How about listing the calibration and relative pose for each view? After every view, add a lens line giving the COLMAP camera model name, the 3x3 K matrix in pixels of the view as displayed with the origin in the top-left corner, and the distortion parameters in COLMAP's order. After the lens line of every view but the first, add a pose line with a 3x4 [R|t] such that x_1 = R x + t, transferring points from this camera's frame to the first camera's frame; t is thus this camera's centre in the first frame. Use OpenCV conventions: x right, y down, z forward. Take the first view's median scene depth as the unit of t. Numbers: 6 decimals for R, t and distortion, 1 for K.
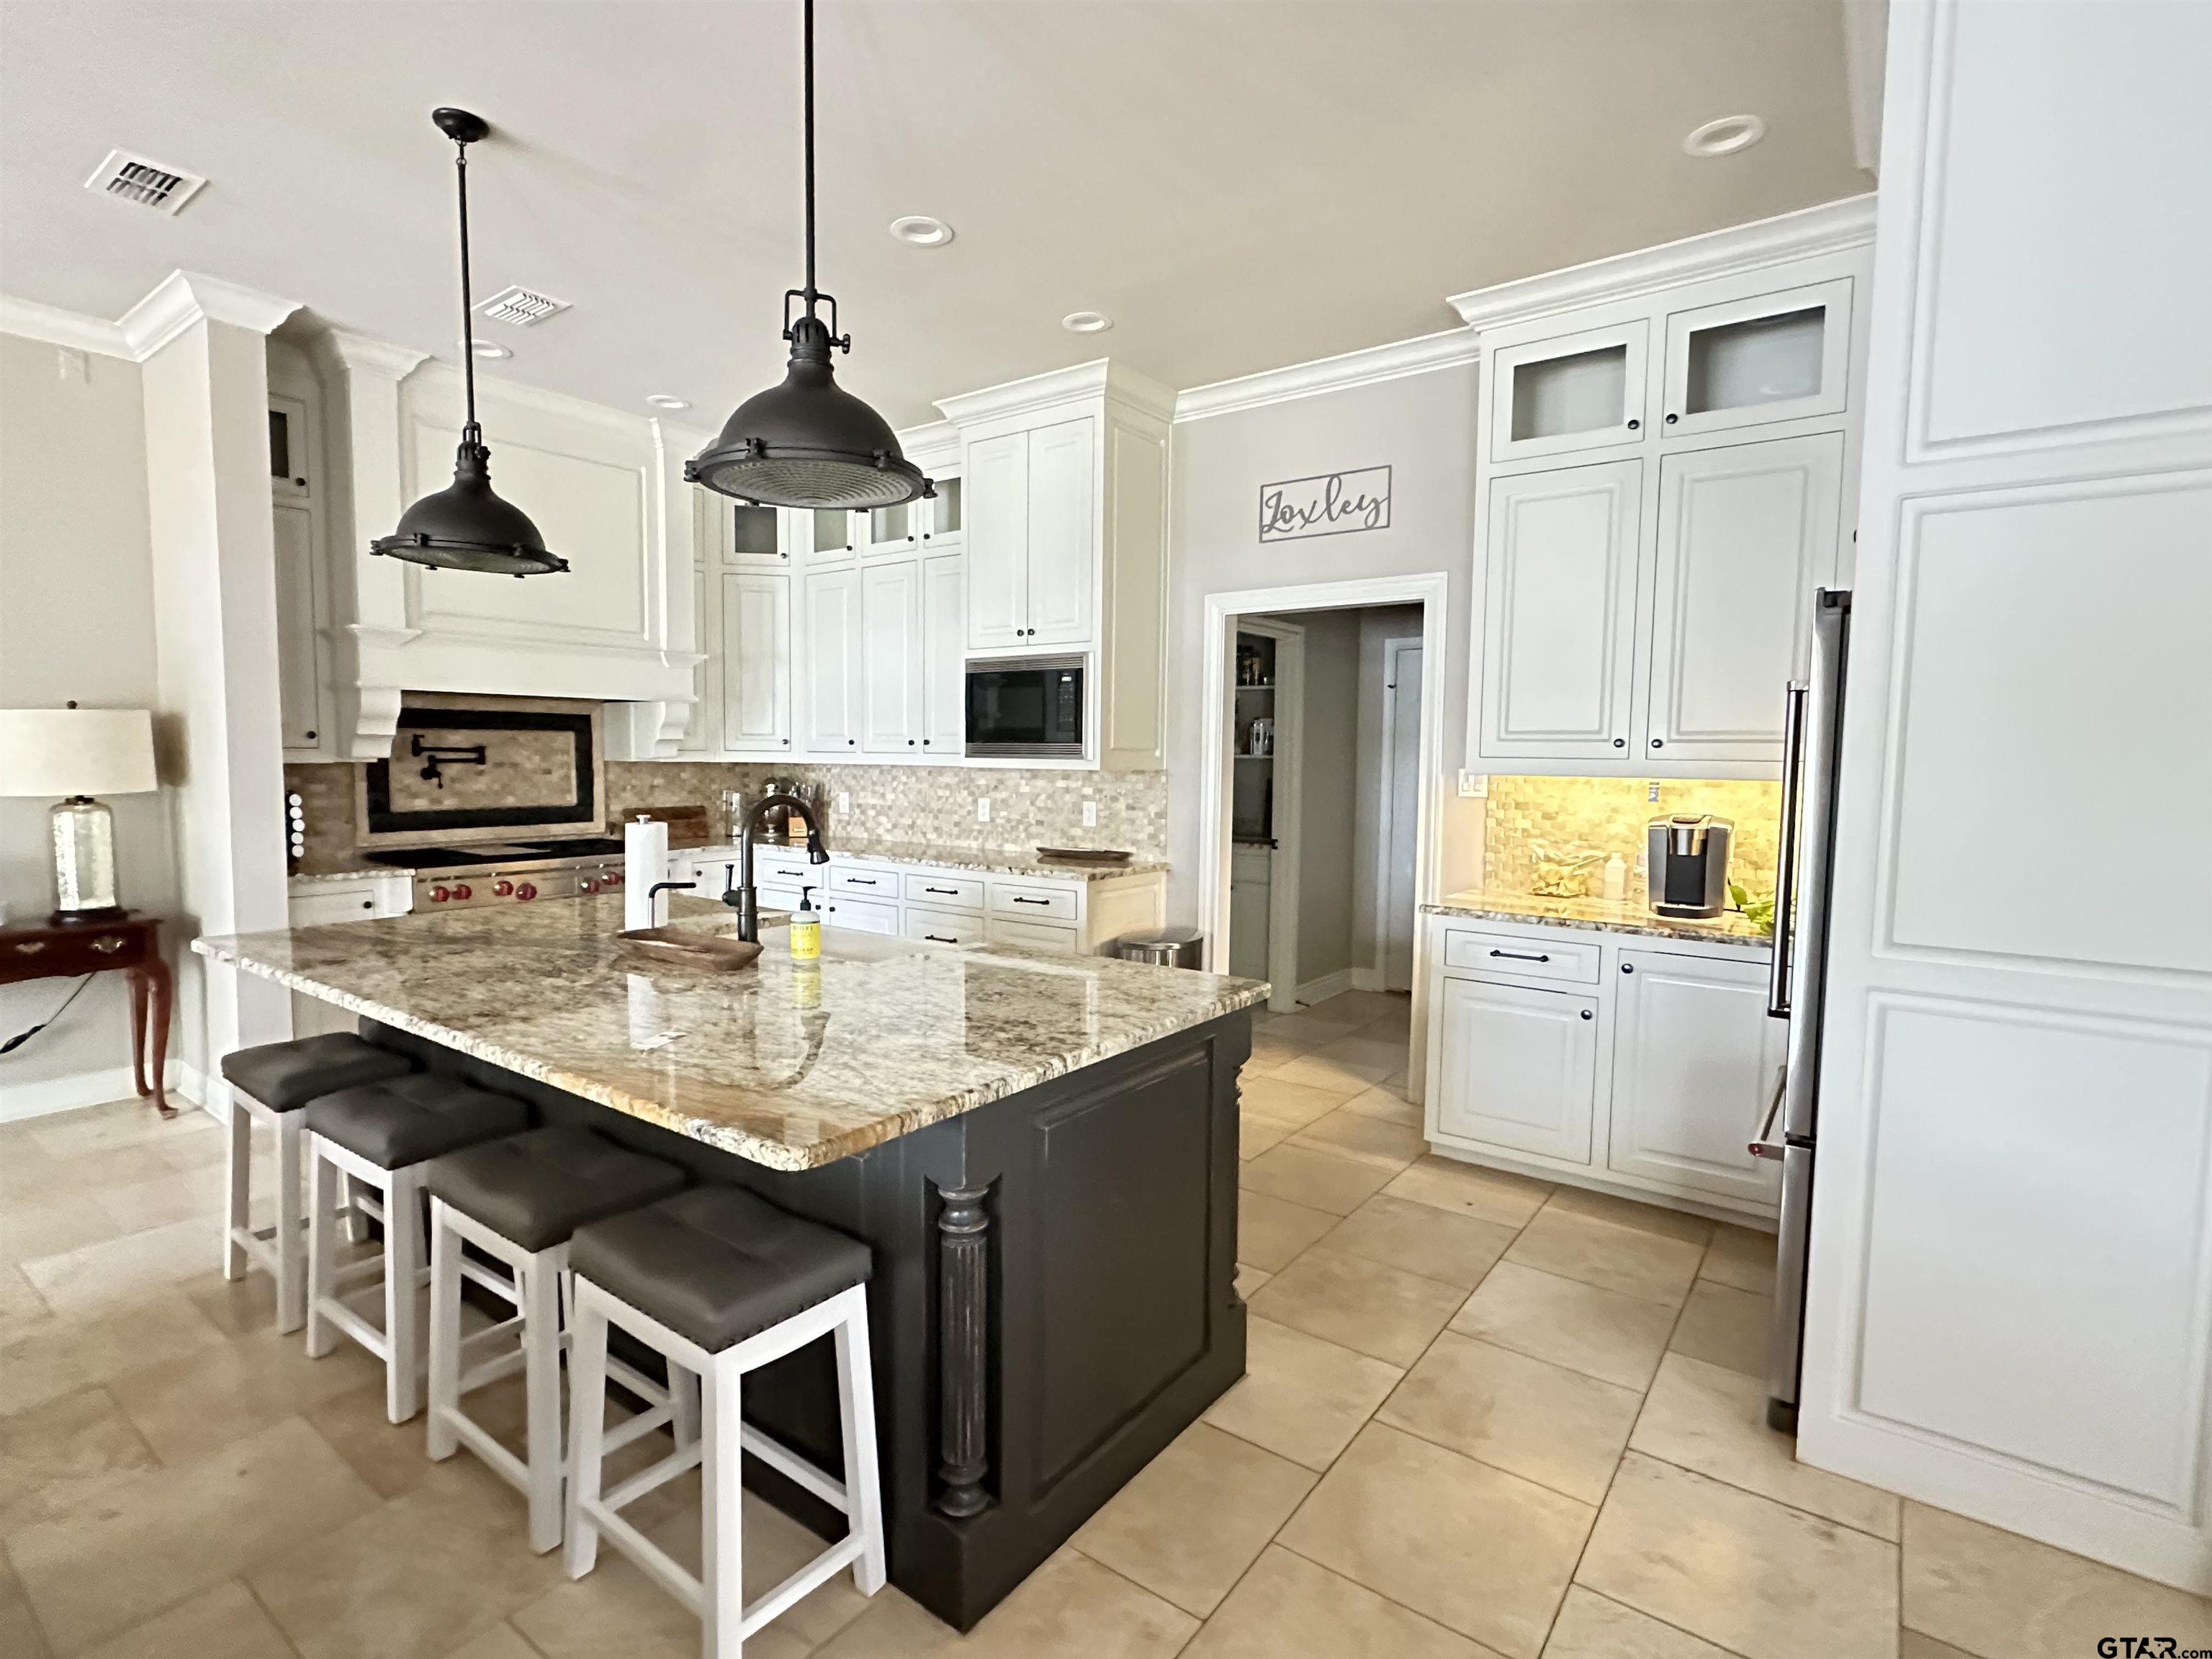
lens RADIAL K [[1082.1, 0, 1104.9], [0, 1082.1, 828.1], [0, 0, 1]] dist [-0.003531, 0.002388]
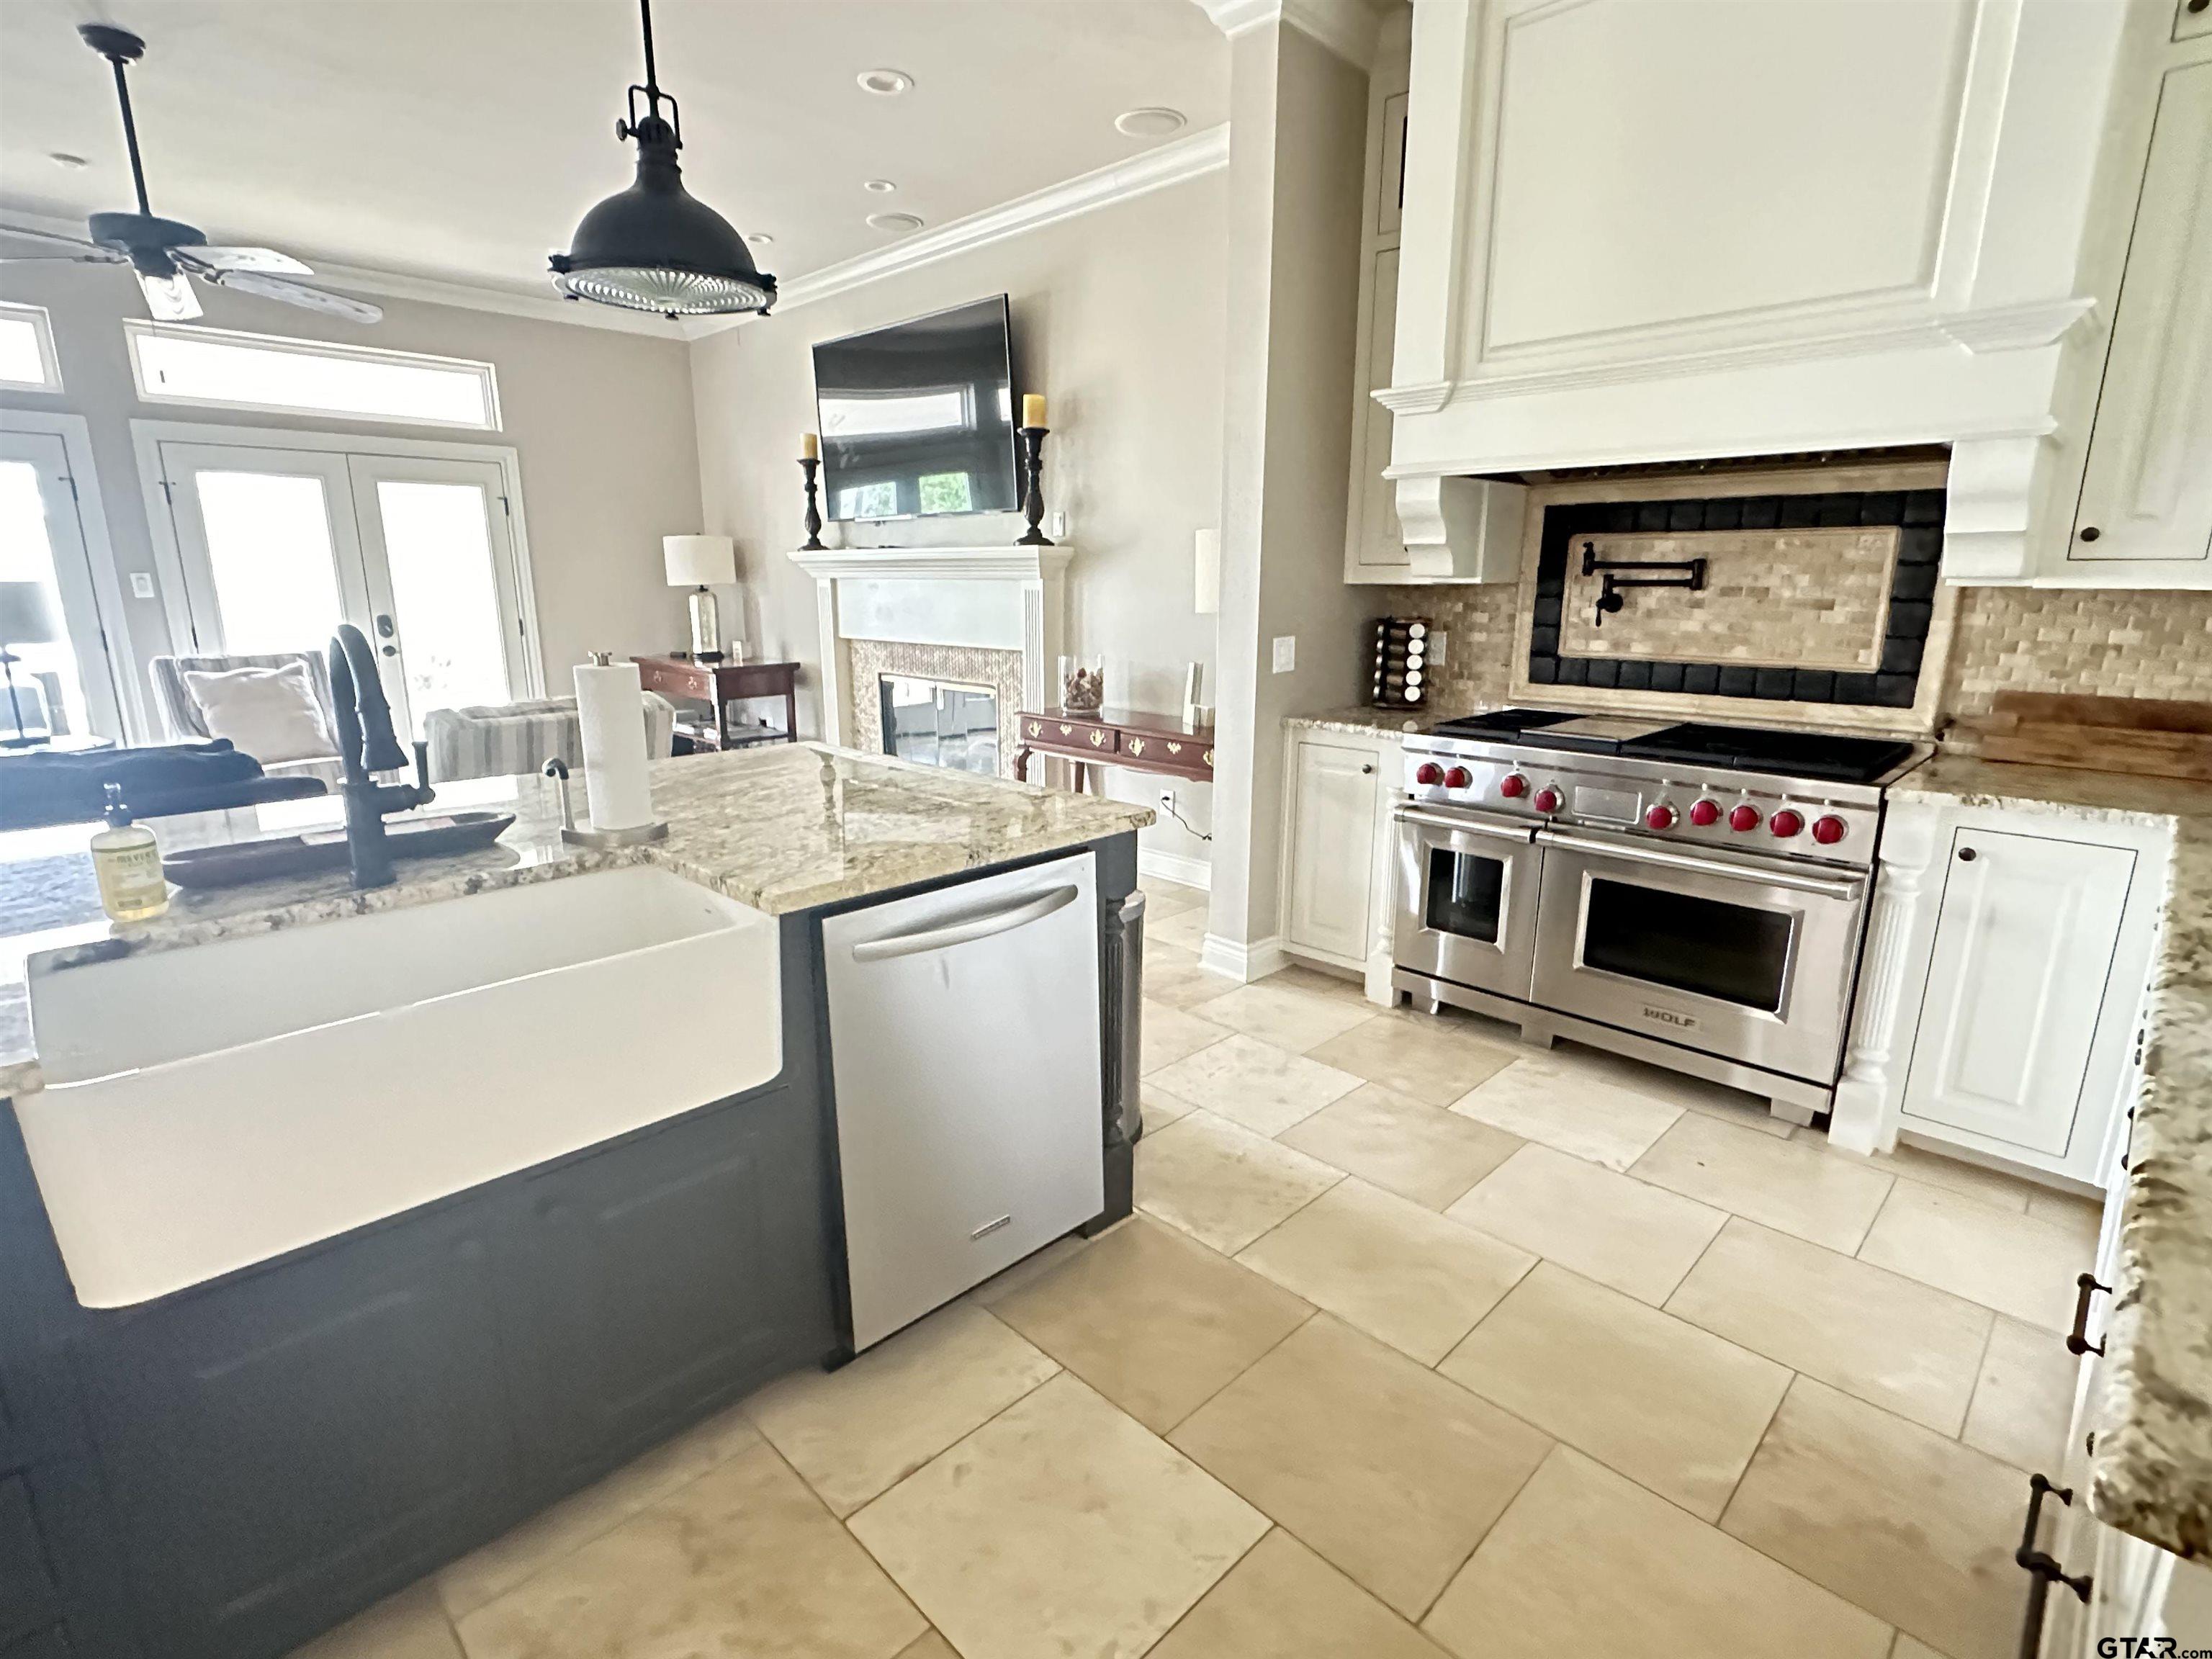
lens RADIAL K [[1082.1, 0, 1105.8], [0, 1082.1, 831.5], [0, 0, 1]] dist [-0.003531, 0.002388]
pose [[-0.147054, 0.218511, -0.964691, 0.088136], [-0.073666, 0.970166, 0.230981, -0.042204], [0.986381, 0.105031, -0.126570, 0.748622]]
